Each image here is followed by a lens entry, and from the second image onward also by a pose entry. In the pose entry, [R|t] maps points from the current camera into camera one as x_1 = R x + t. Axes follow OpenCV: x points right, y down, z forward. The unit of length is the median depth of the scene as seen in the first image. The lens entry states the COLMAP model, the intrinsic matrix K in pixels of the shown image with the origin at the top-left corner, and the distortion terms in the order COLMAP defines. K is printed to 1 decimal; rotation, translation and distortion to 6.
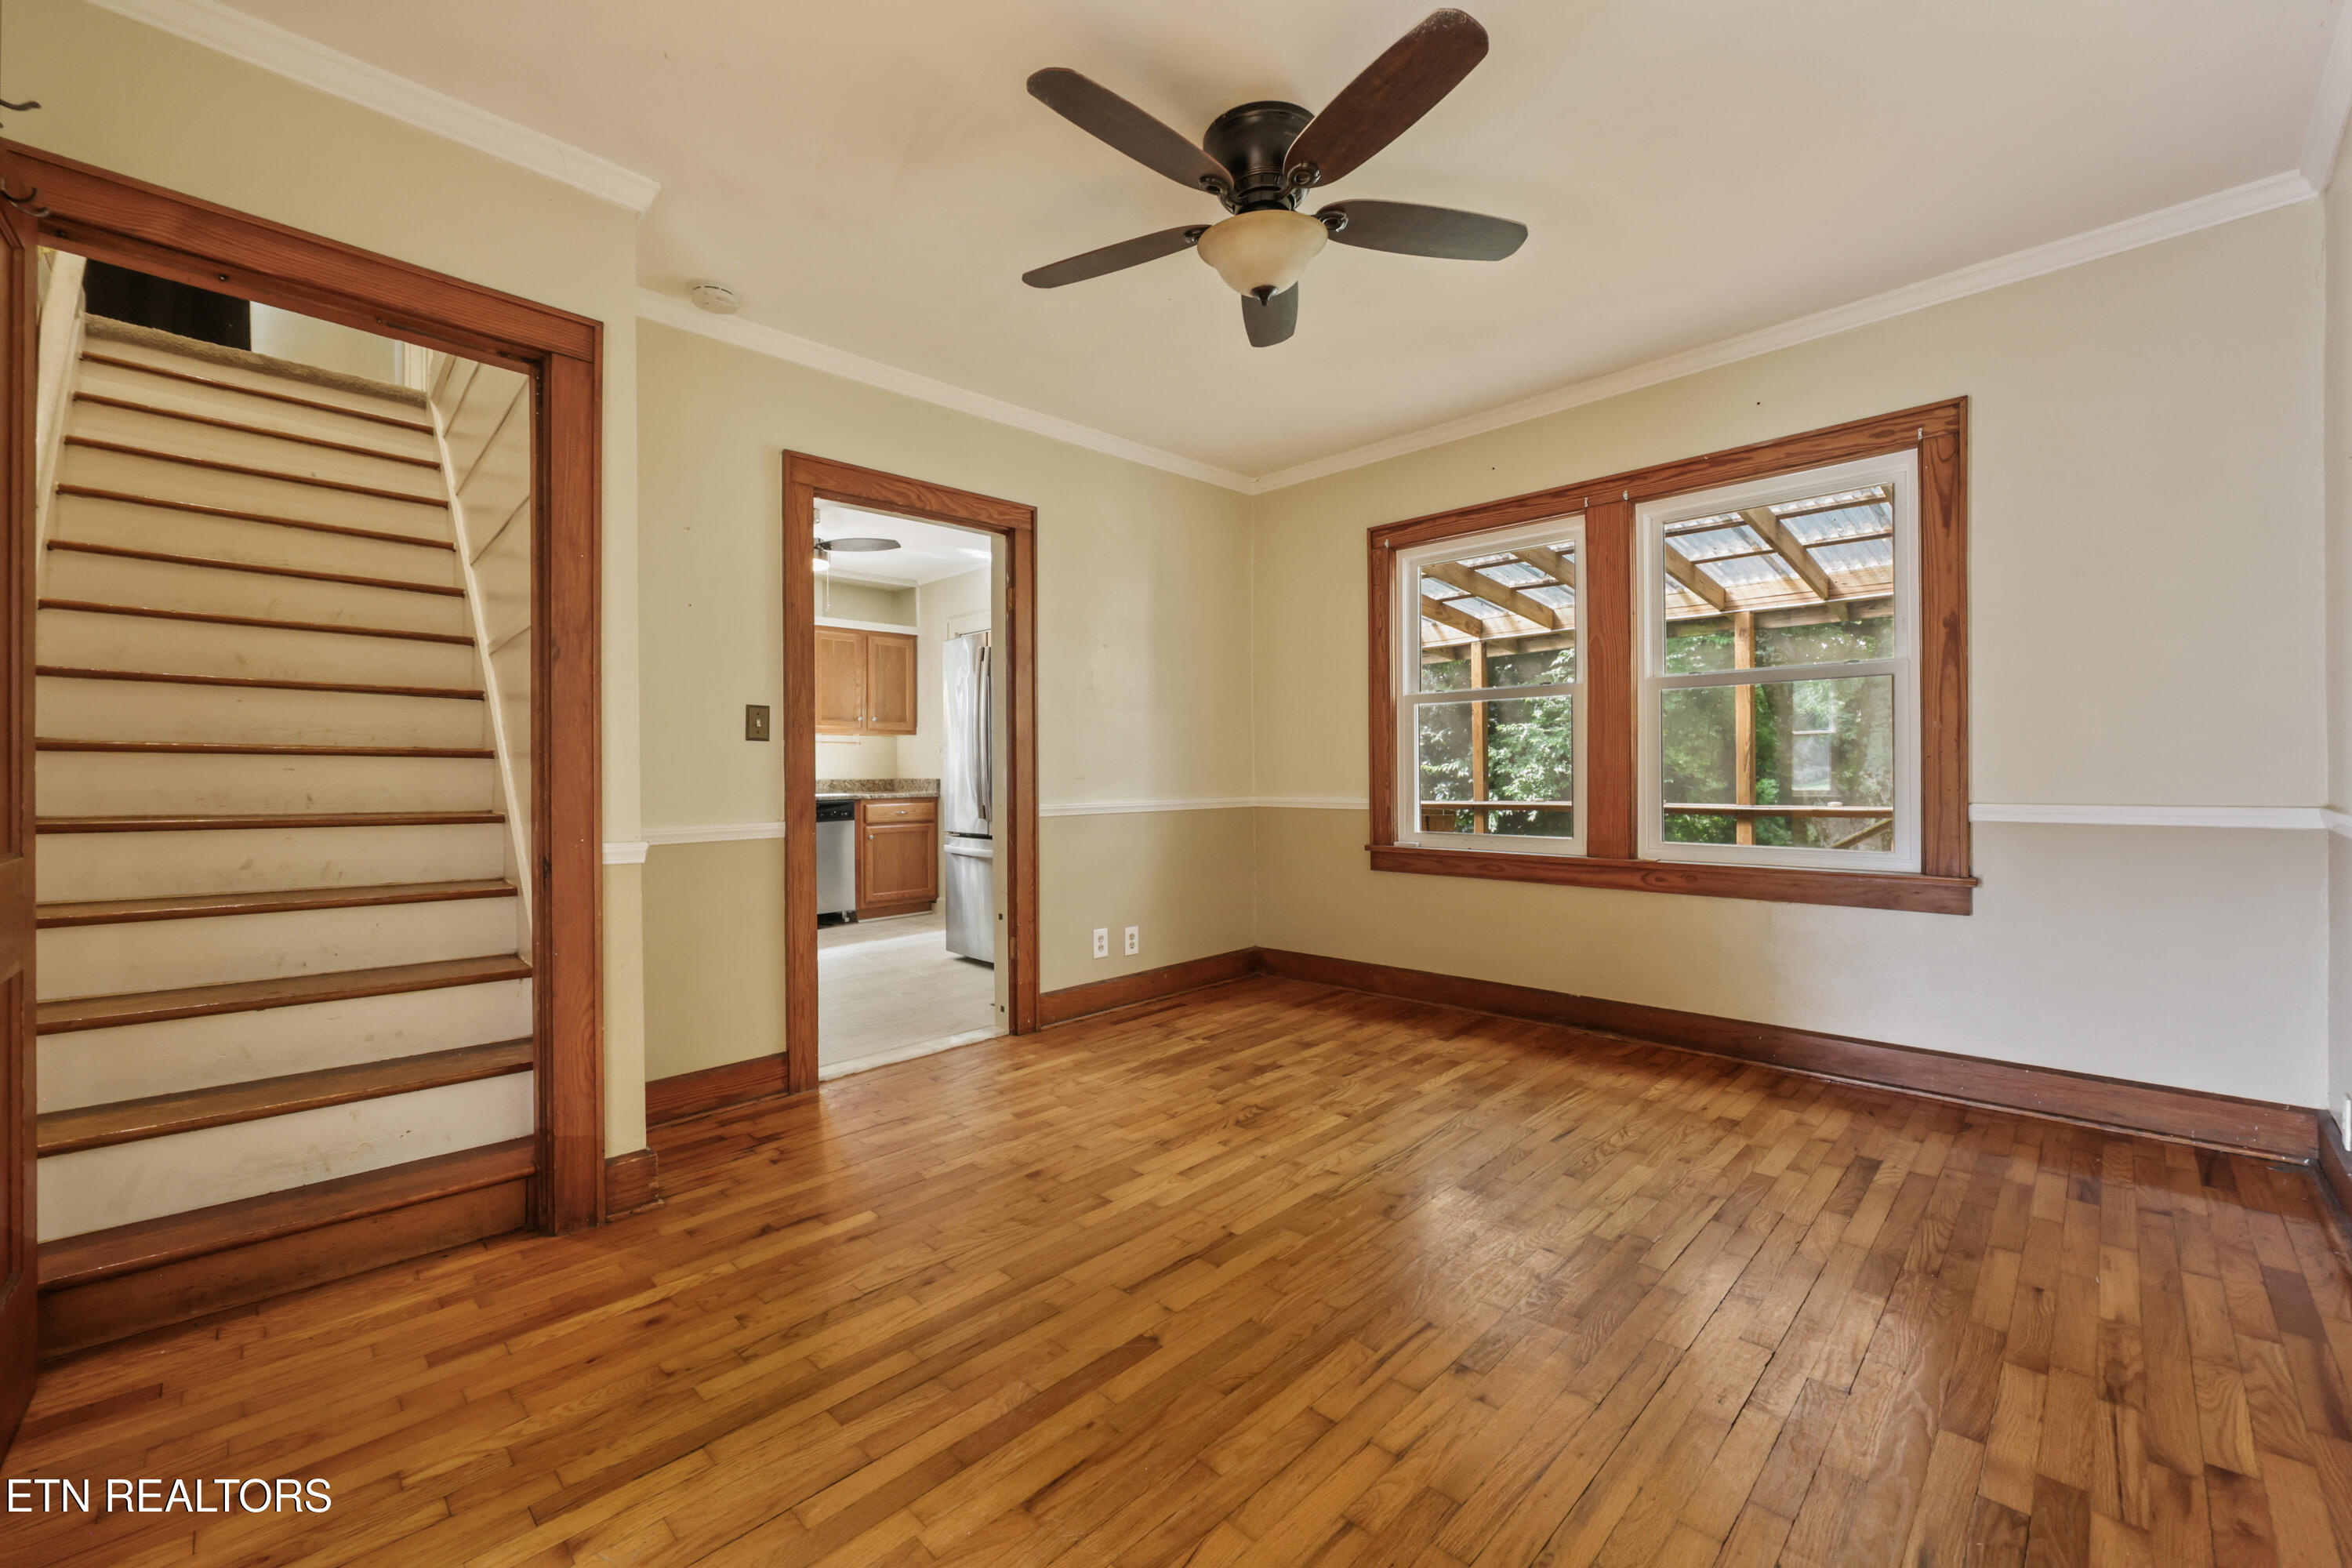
lens RADIAL K [[946.9, 0, 1181.3], [0, 946.9, 768.3], [0, 0, 1]] dist [0.000111, 0.000669]
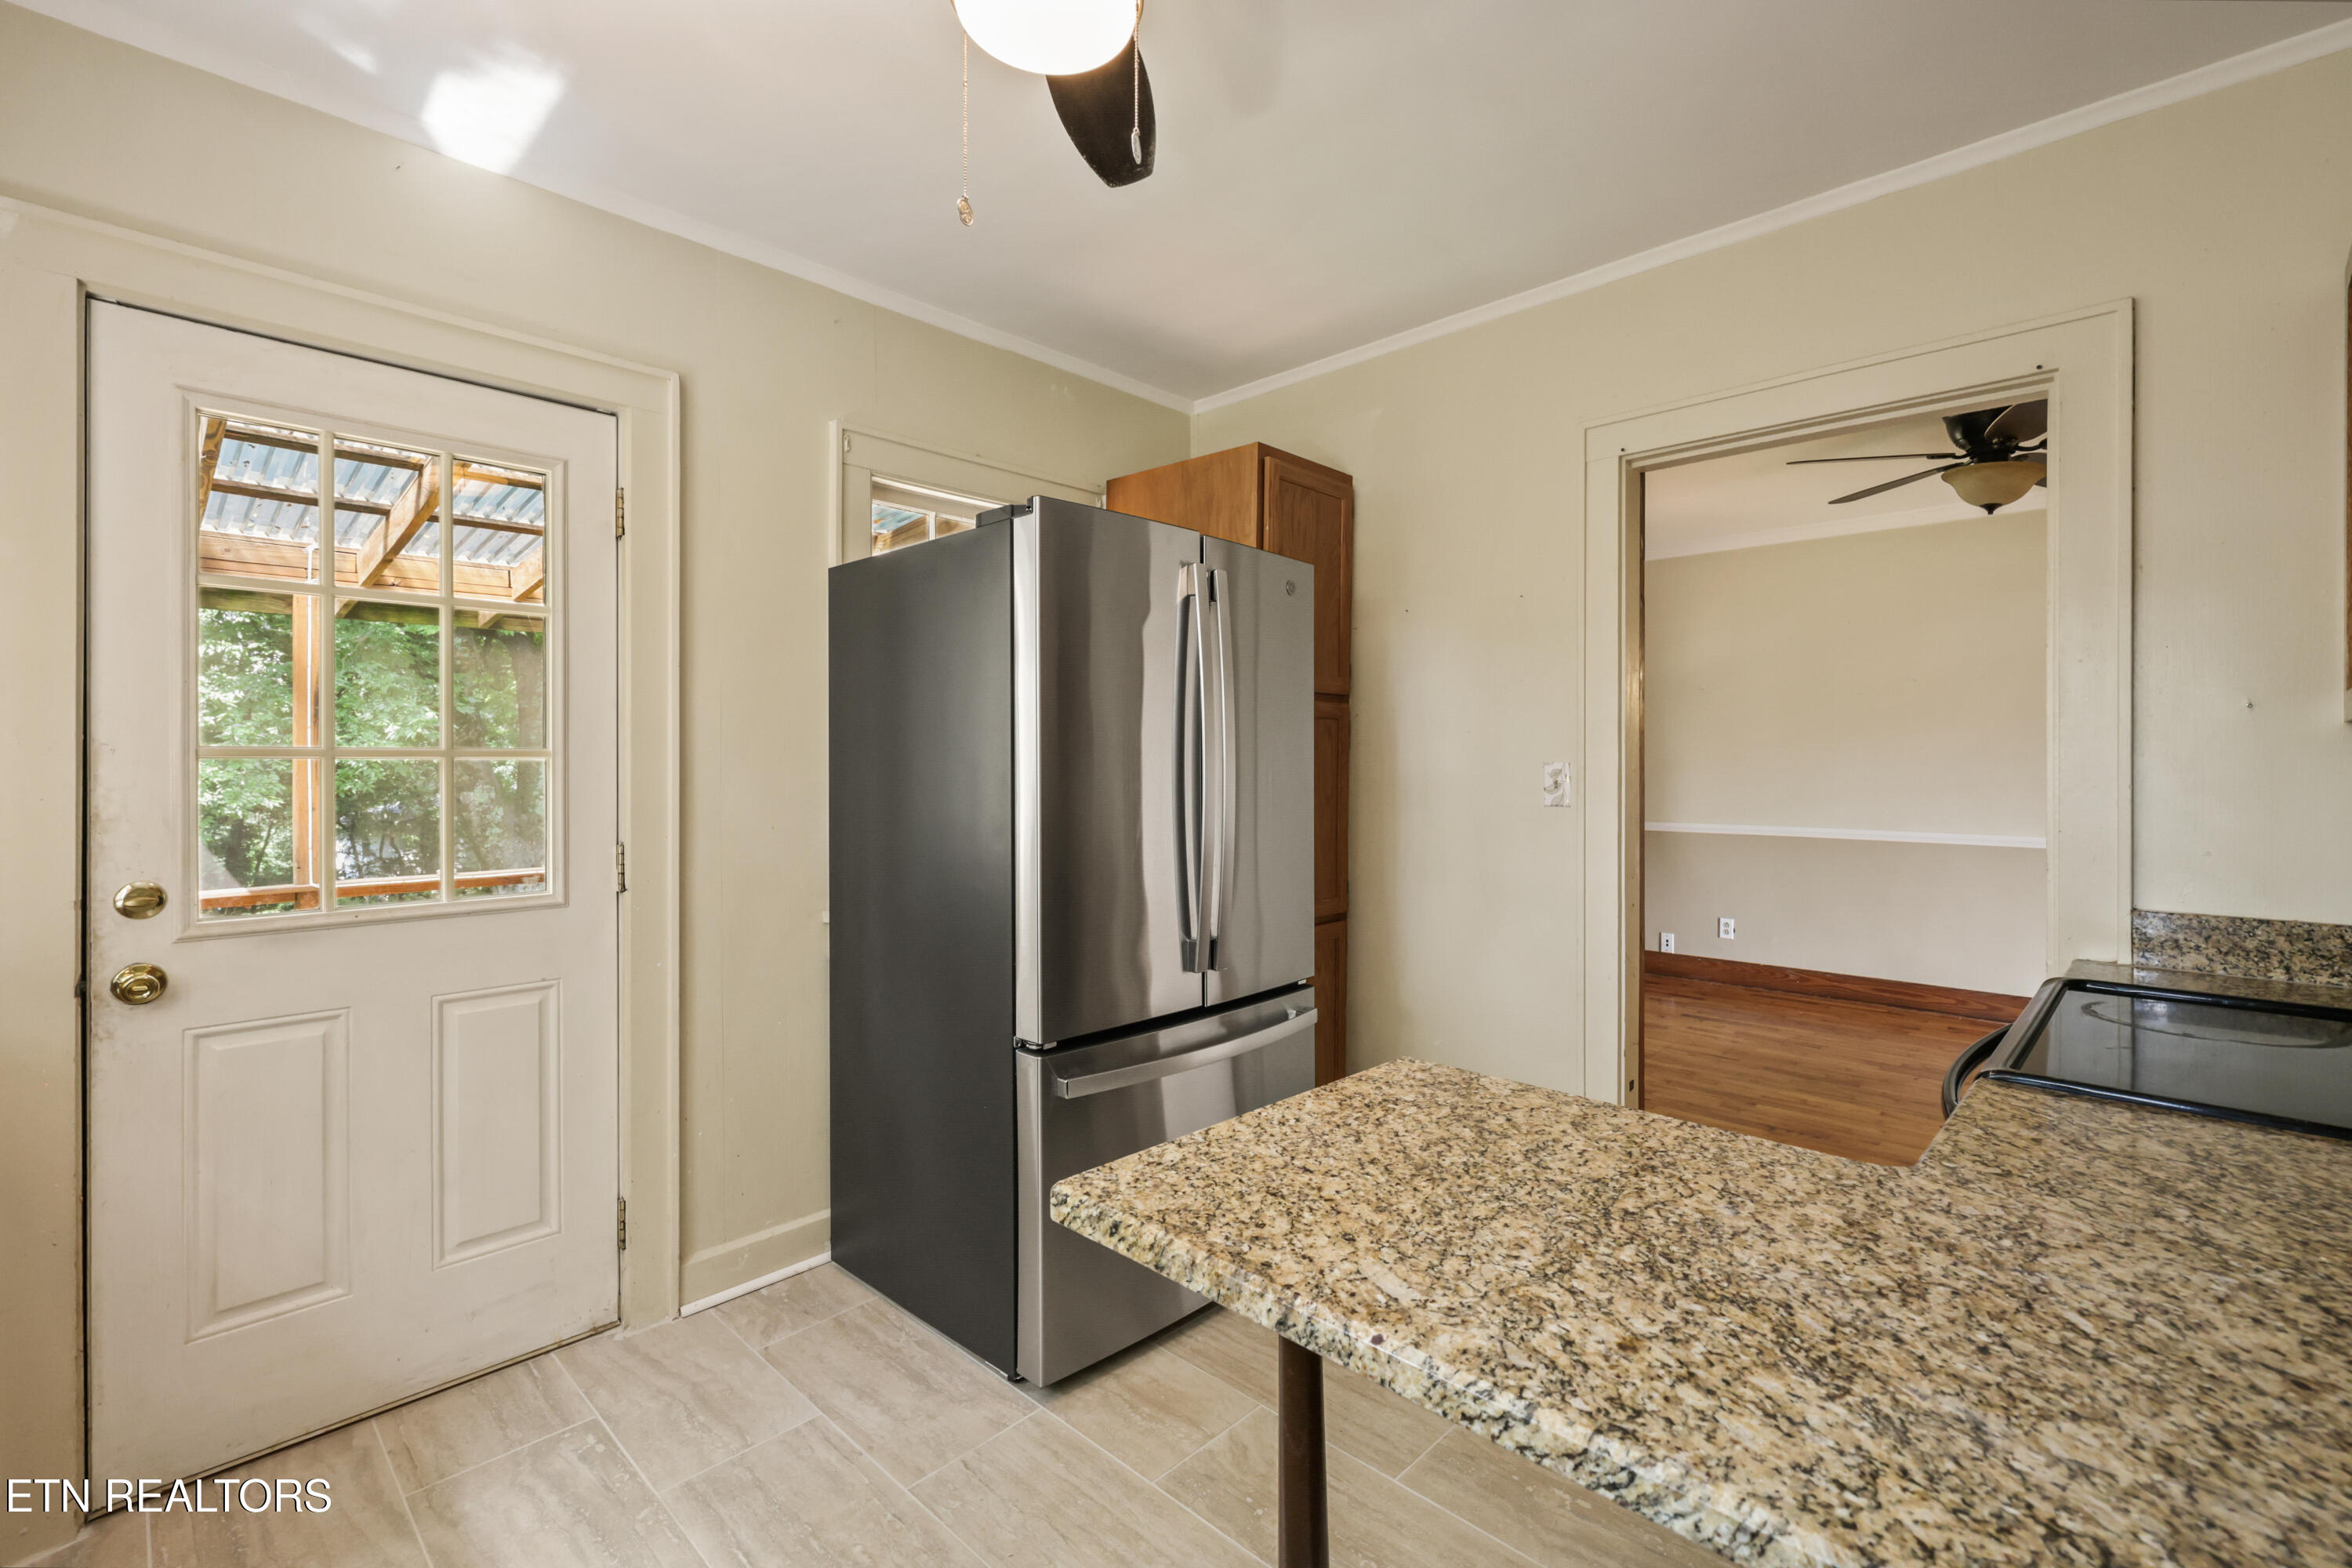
lens RADIAL K [[1030.7, 0, 1182.9], [0, 1030.7, 767.0], [0, 0, 1]] dist [0.004705, 0.000593]
pose [[-0.011035, 0.007978, 0.999907, -1.070557], [-0.002314, 0.999965, -0.008004, -0.054827], [-0.999936, -0.002402, -0.011016, 1.618067]]
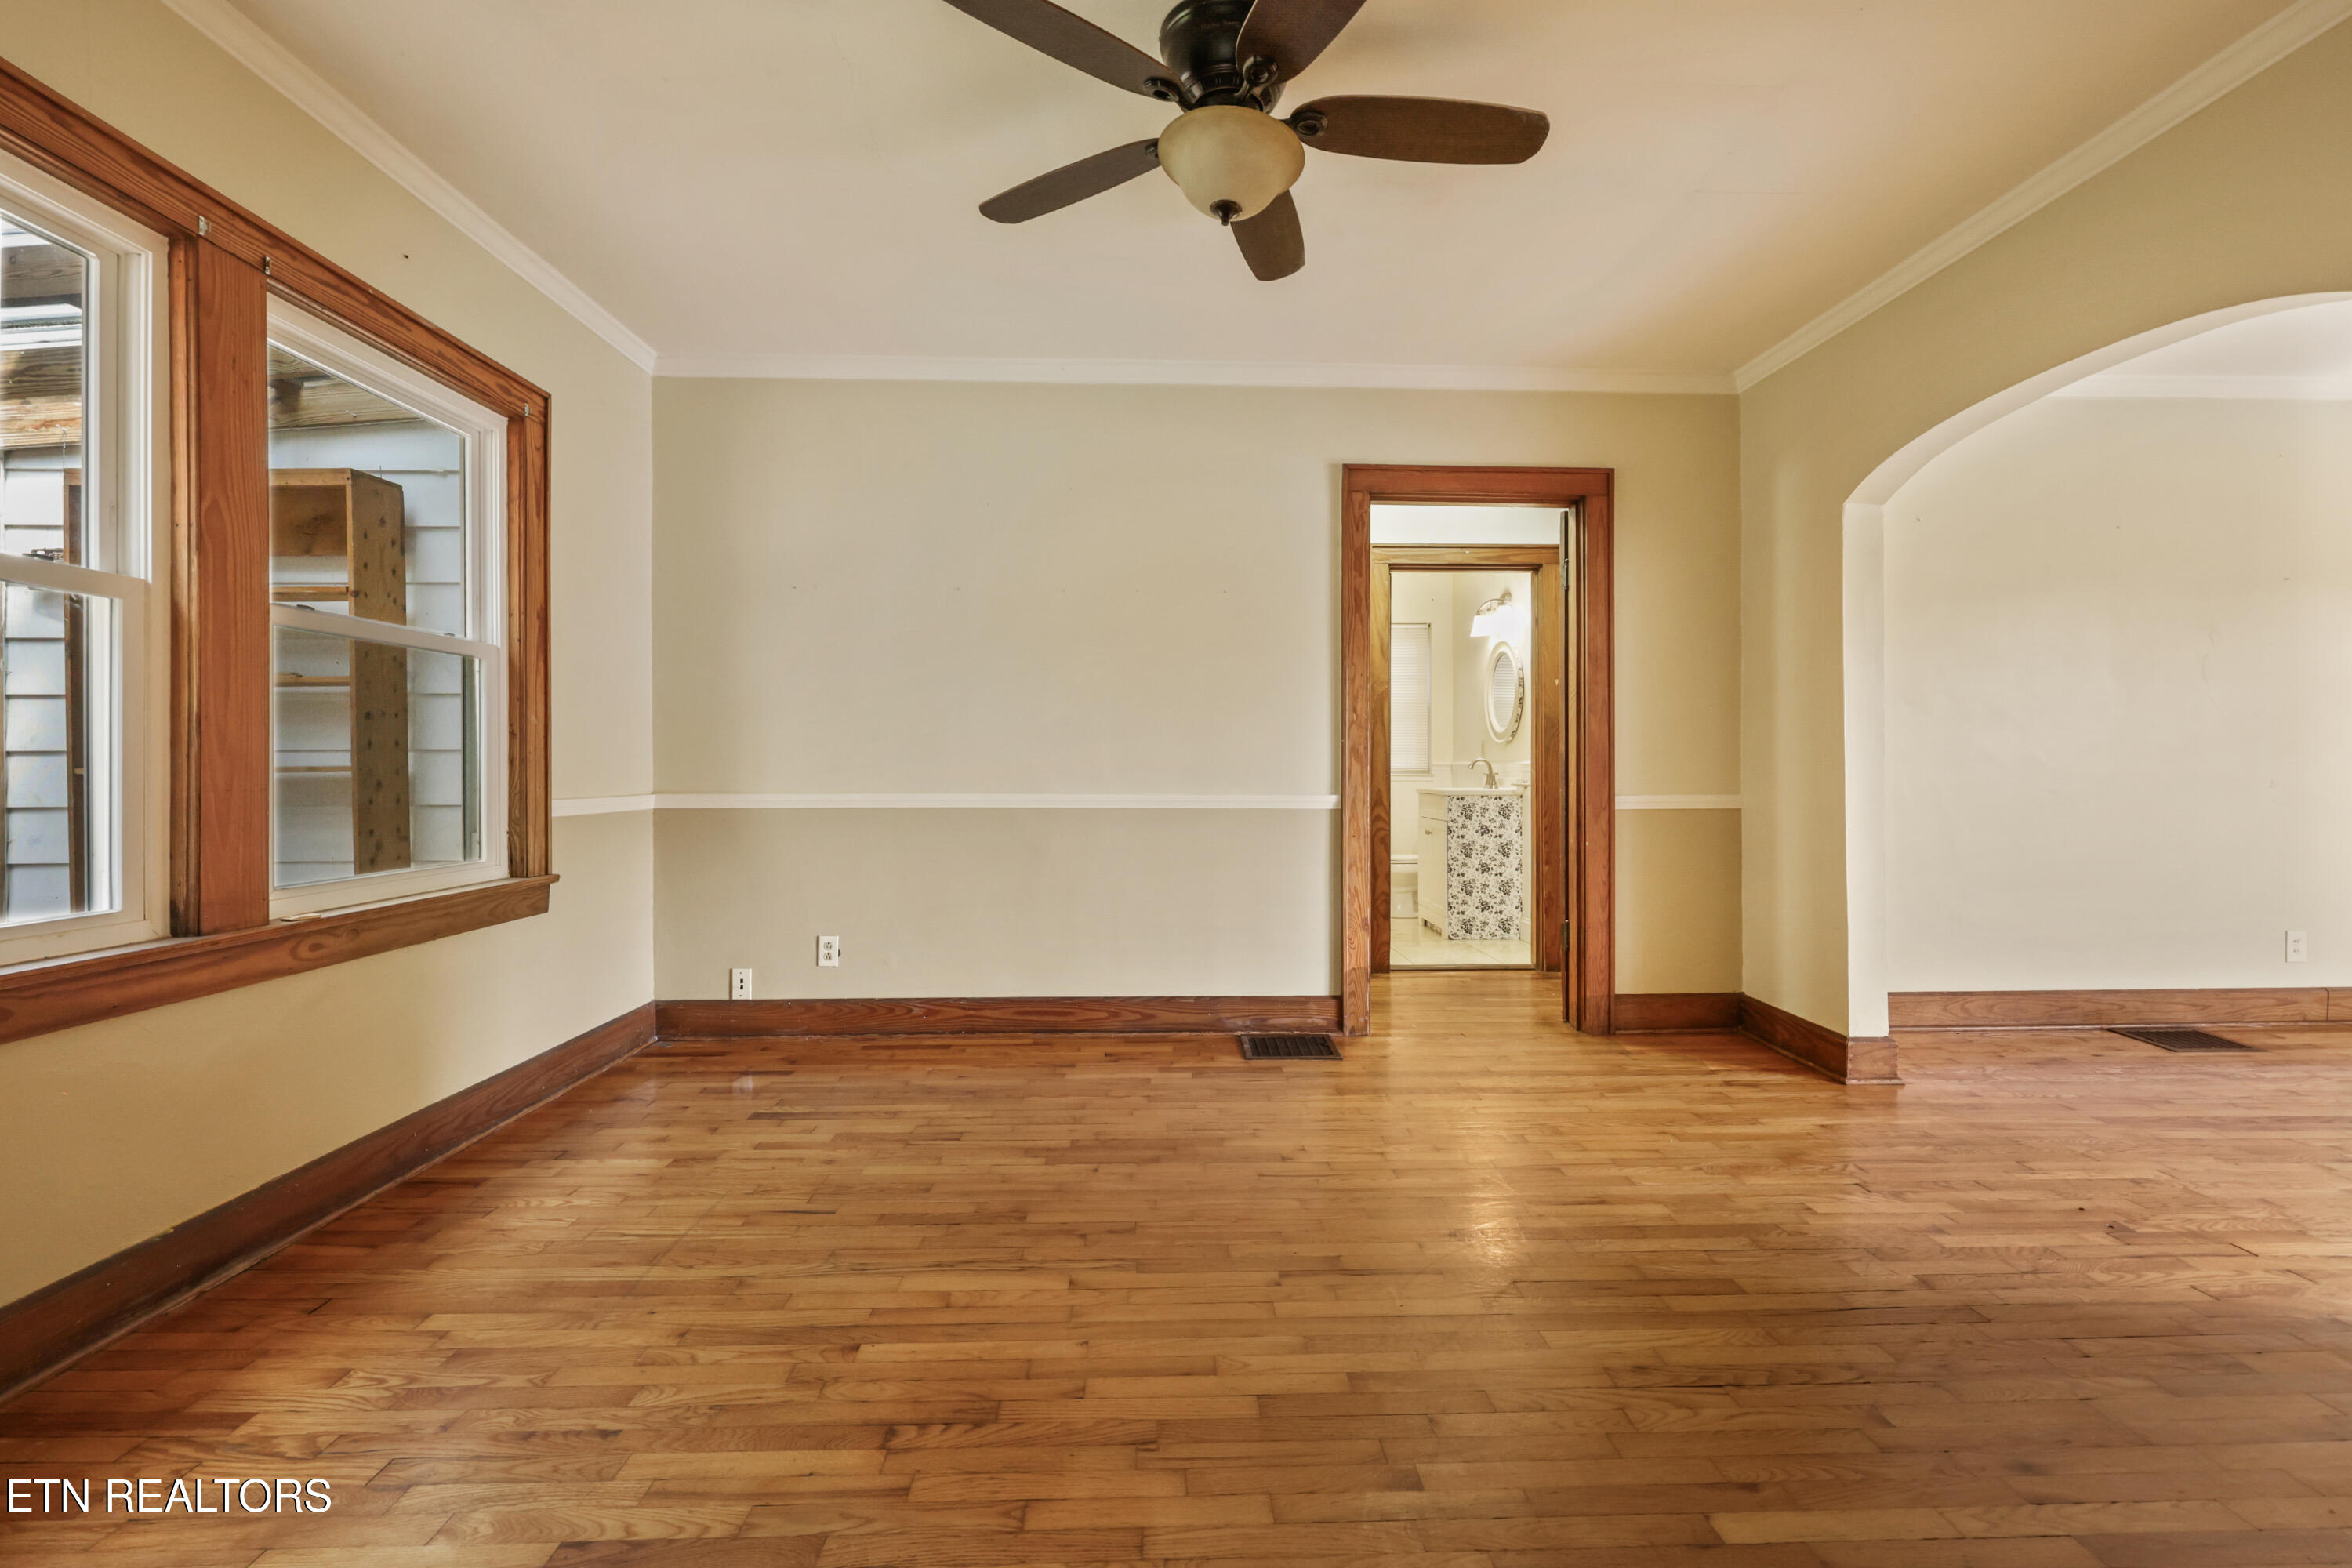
lens RADIAL K [[1030.7, 0, 1190.8], [0, 1030.7, 783.0], [0, 0, 1]] dist [0.004705, 0.000593]
pose [[-0.725531, -0.000599, 0.688189, -0.381141], [0.004589, 0.999973, 0.005709, 0.013900], [-0.688174, 0.007300, -0.725509, 1.212108]]
